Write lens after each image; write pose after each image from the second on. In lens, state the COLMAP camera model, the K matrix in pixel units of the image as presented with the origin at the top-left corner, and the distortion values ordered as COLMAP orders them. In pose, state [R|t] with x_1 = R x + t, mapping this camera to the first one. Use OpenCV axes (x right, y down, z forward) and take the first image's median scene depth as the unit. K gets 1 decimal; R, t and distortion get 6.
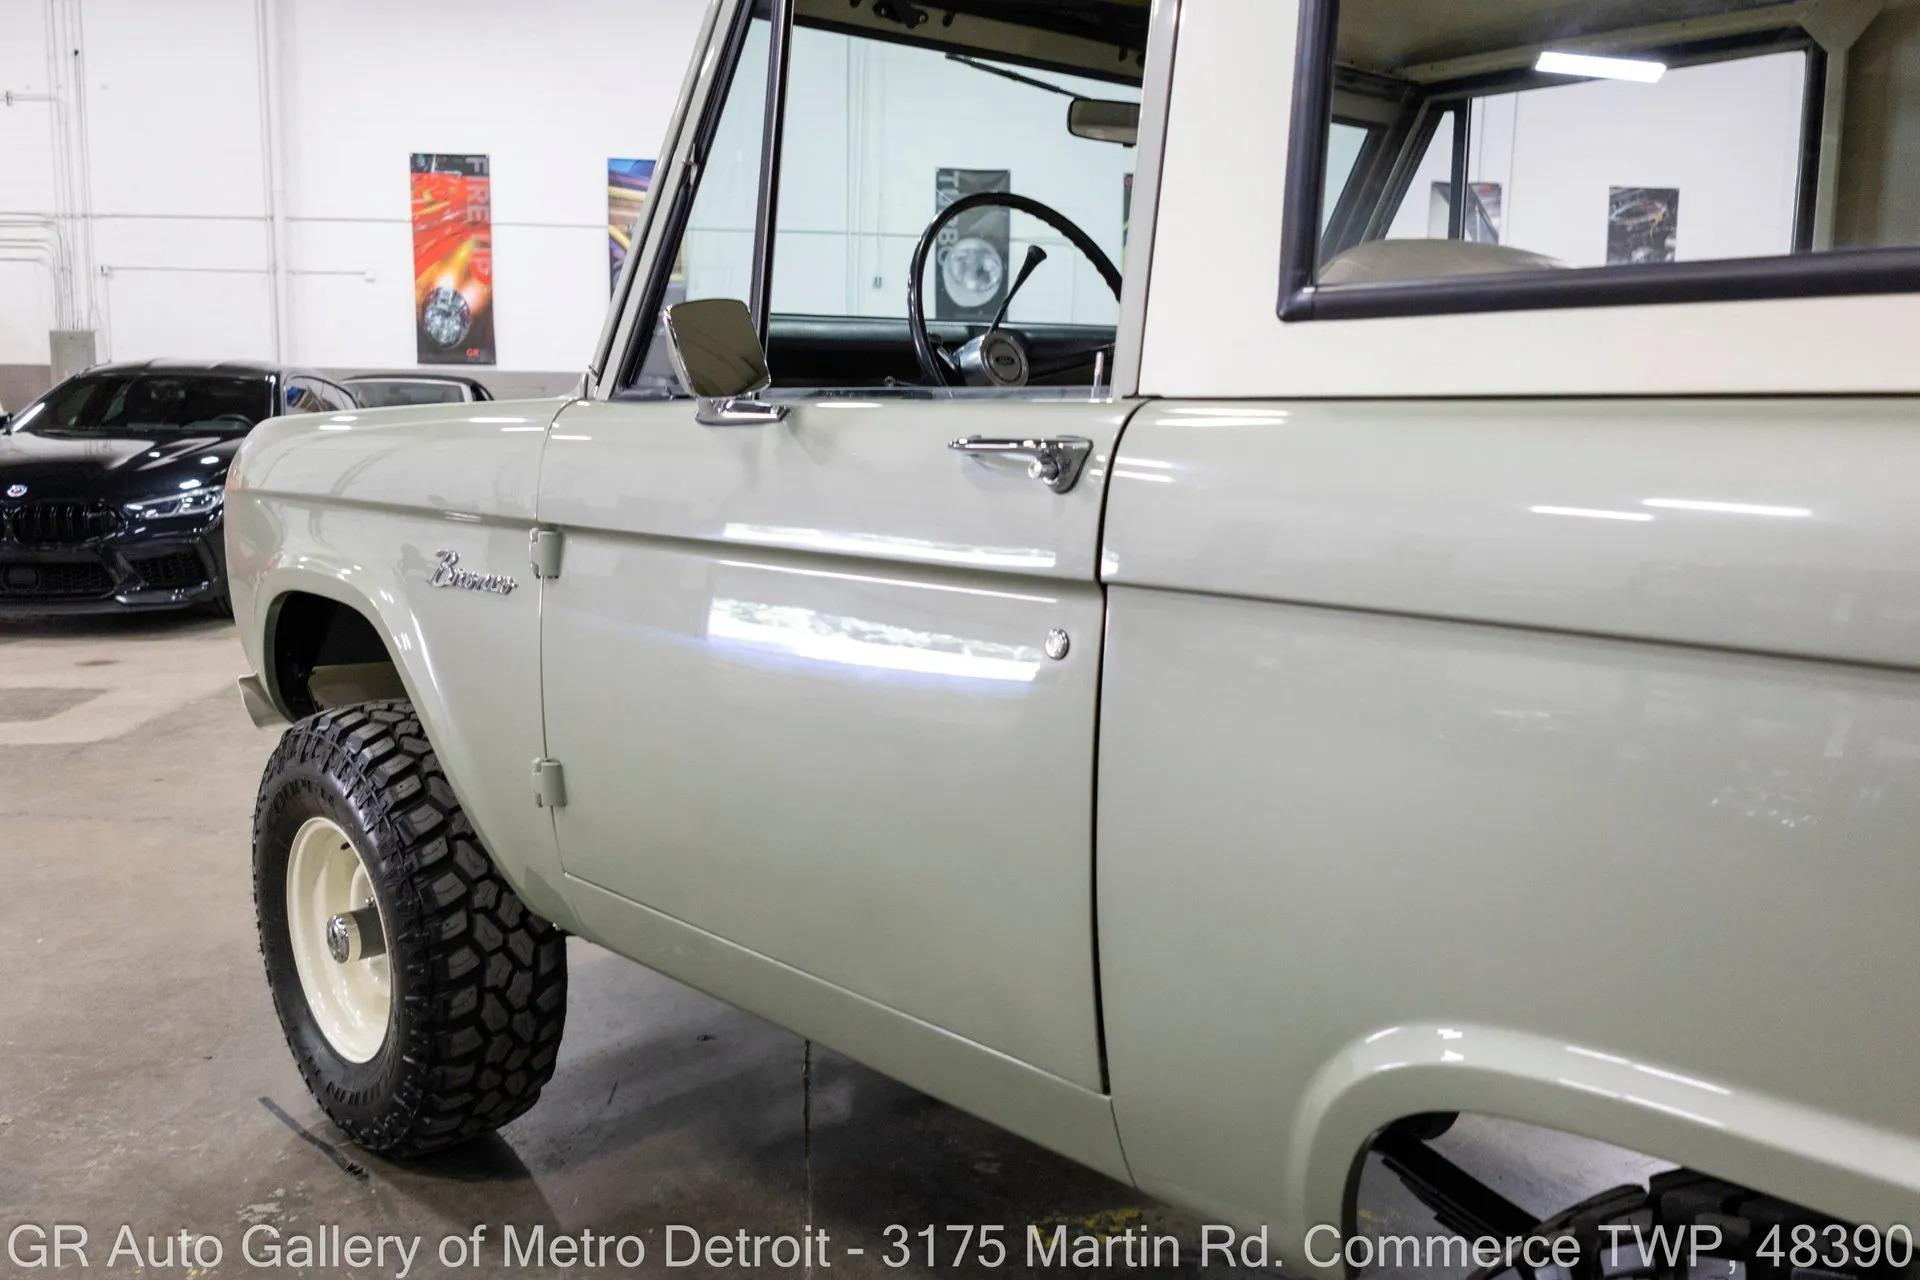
lens RADIAL K [[1618.4, 0, 958.2], [0, 1618.4, 639.5], [0, 0, 1]] dist [-0.009181, -0.014047]
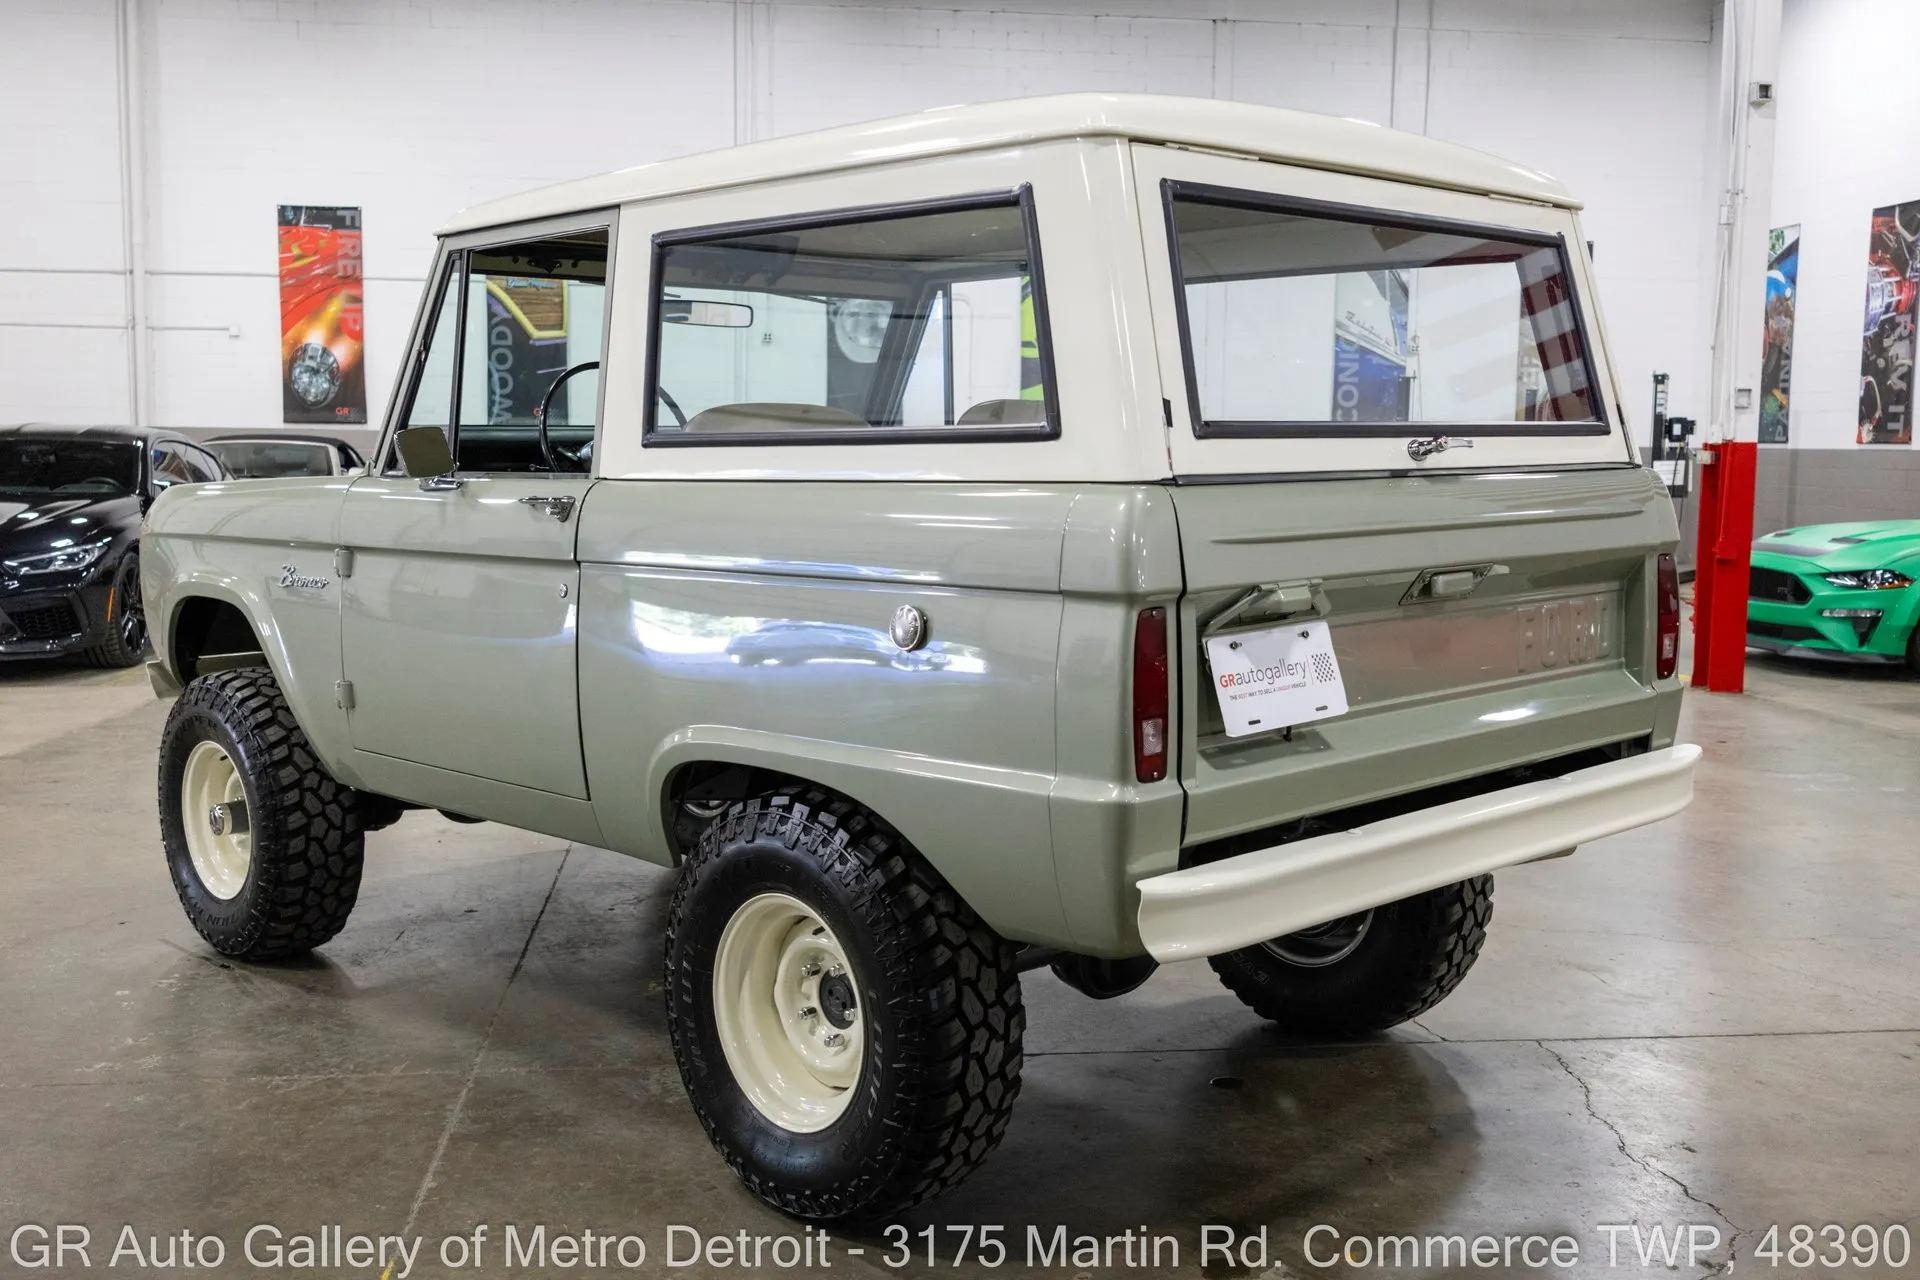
lens RADIAL K [[1898.9, 0, 954.8], [0, 1898.9, 642.4], [0, 0, 1]] dist [0.007538, 0.010352]
pose [[0.999851, -0.002458, 0.017063, 0.139086], [0.003300, 0.998768, -0.049519, 0.051267], [-0.016921, 0.049568, 0.998627, -0.399754]]
